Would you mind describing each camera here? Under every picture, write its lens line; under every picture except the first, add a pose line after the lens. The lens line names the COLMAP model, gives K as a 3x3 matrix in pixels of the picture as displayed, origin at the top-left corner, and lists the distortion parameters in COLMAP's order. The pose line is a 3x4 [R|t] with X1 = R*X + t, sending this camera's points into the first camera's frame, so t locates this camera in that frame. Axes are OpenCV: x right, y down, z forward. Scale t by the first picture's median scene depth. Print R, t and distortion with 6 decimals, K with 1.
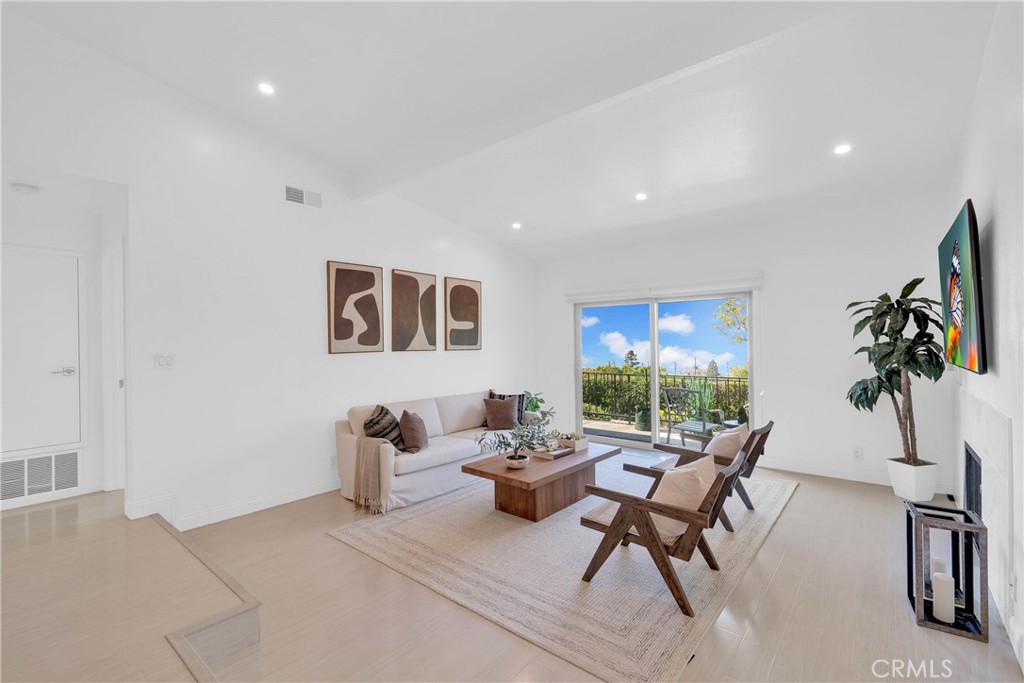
lens RADIAL K [[447.1, 0, 515.5], [0, 447.1, 341.8], [0, 0, 1]] dist [-0.001962, 0.000118]
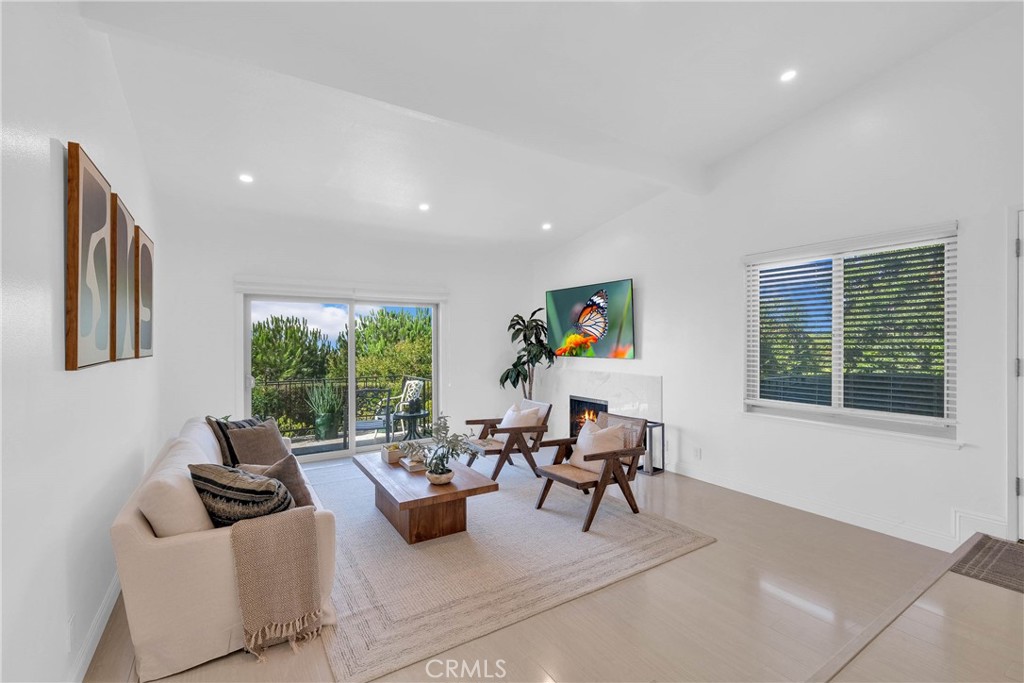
lens RADIAL K [[447.1, 0, 513.3], [0, 447.1, 346.4], [0, 0, 1]] dist [-0.001962, 0.000118]
pose [[0.307862, 0.000349, 0.951431, -0.932547], [0.000186, 1.000000, -0.000427, 0.008774], [-0.951431, 0.000308, 0.307862, 0.675452]]
